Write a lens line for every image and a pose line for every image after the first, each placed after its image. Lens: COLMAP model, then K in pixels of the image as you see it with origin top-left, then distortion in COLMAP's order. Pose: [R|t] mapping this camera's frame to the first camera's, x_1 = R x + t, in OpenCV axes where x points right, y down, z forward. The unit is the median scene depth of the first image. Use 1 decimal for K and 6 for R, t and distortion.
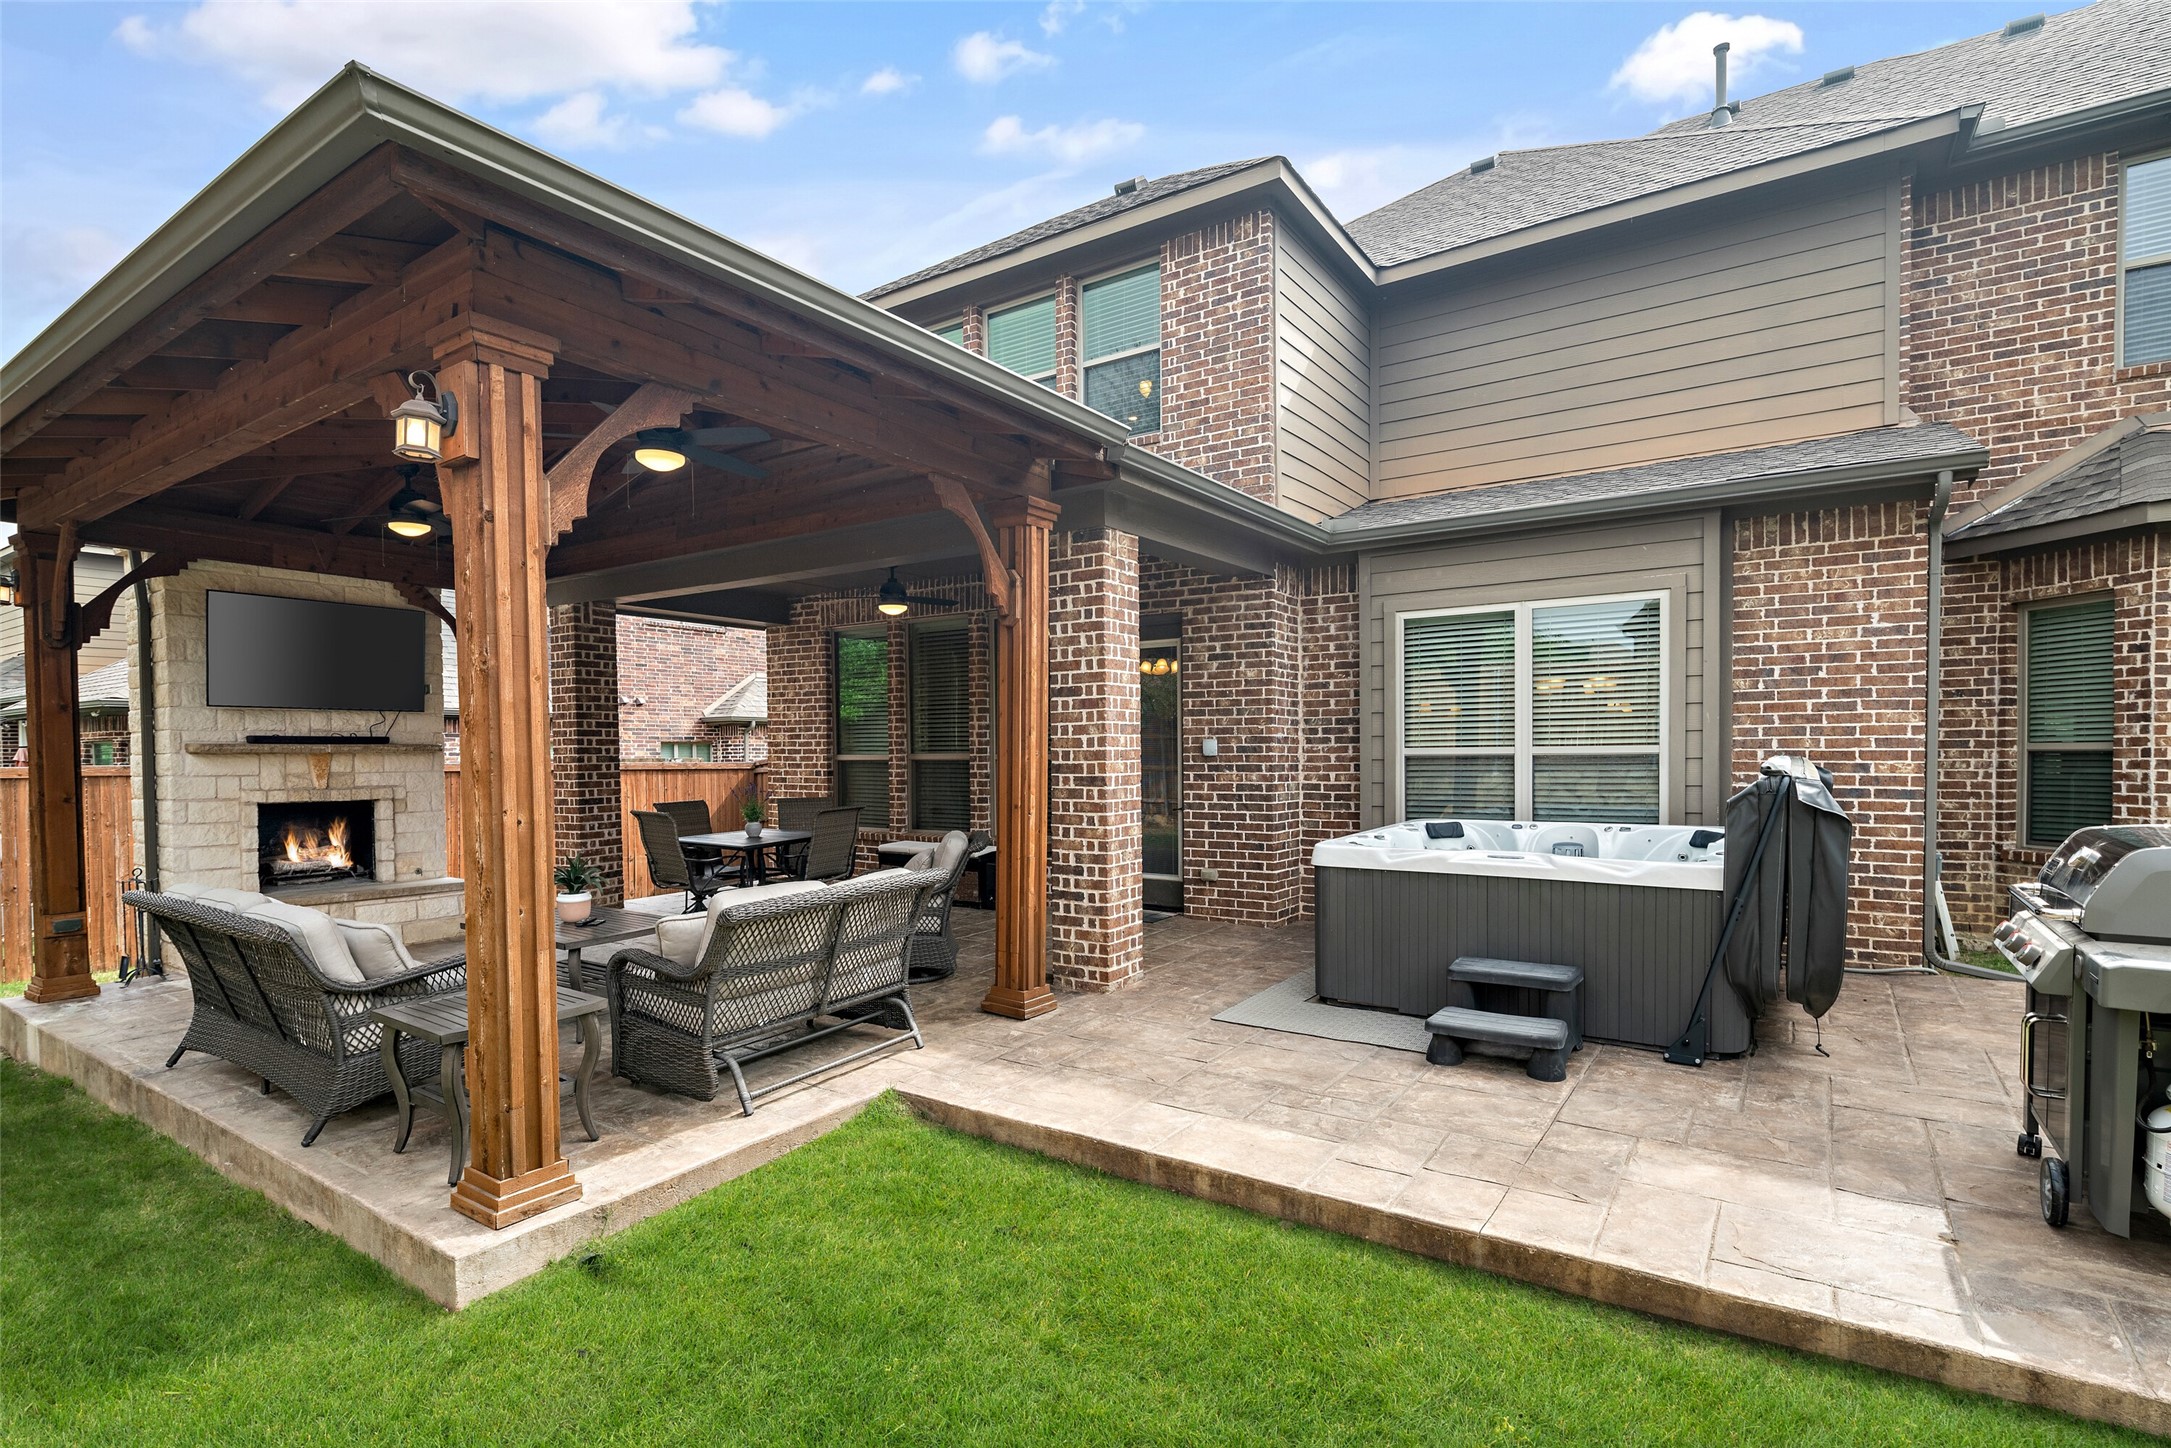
lens RADIAL K [[1046.2, 0, 1088.3], [0, 1046.2, 774.8], [0, 0, 1]] dist [0.001348, 0.000516]
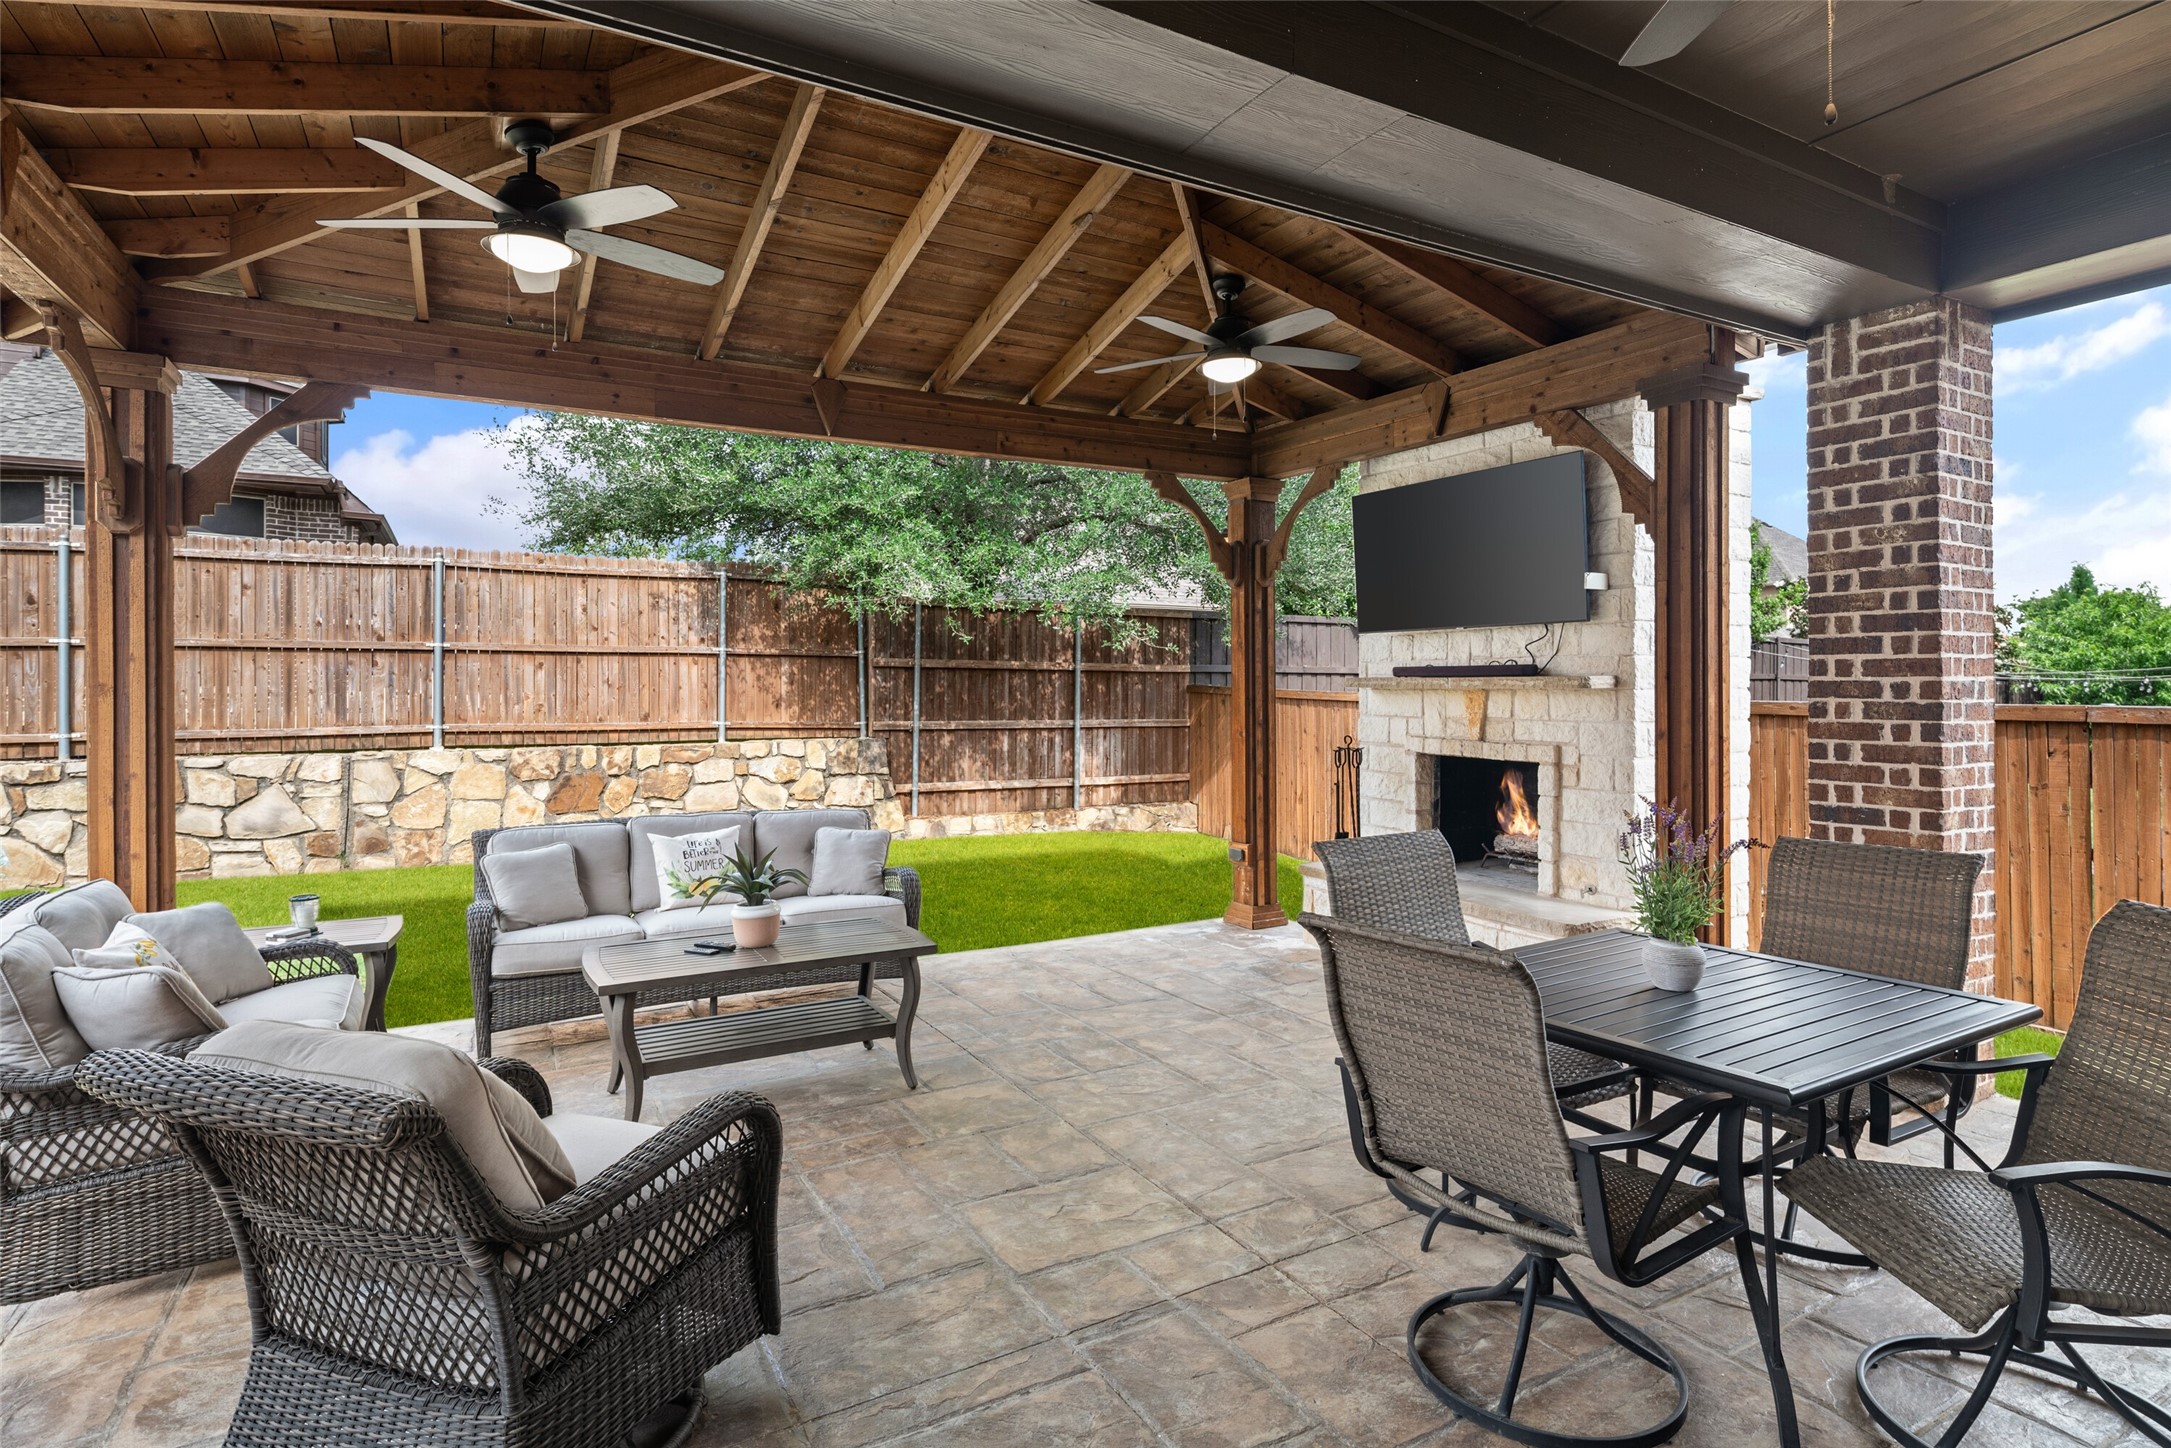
lens RADIAL K [[1053.9, 0, 1081.4], [0, 1053.9, 688.9], [0, 0, 1]] dist [0.001265, -0.000103]
pose [[-0.447242, 0.011558, -0.894338, 0.024984], [-0.015589, 0.999664, 0.020715, -0.032199], [0.894277, 0.023207, -0.446911, 1.097883]]
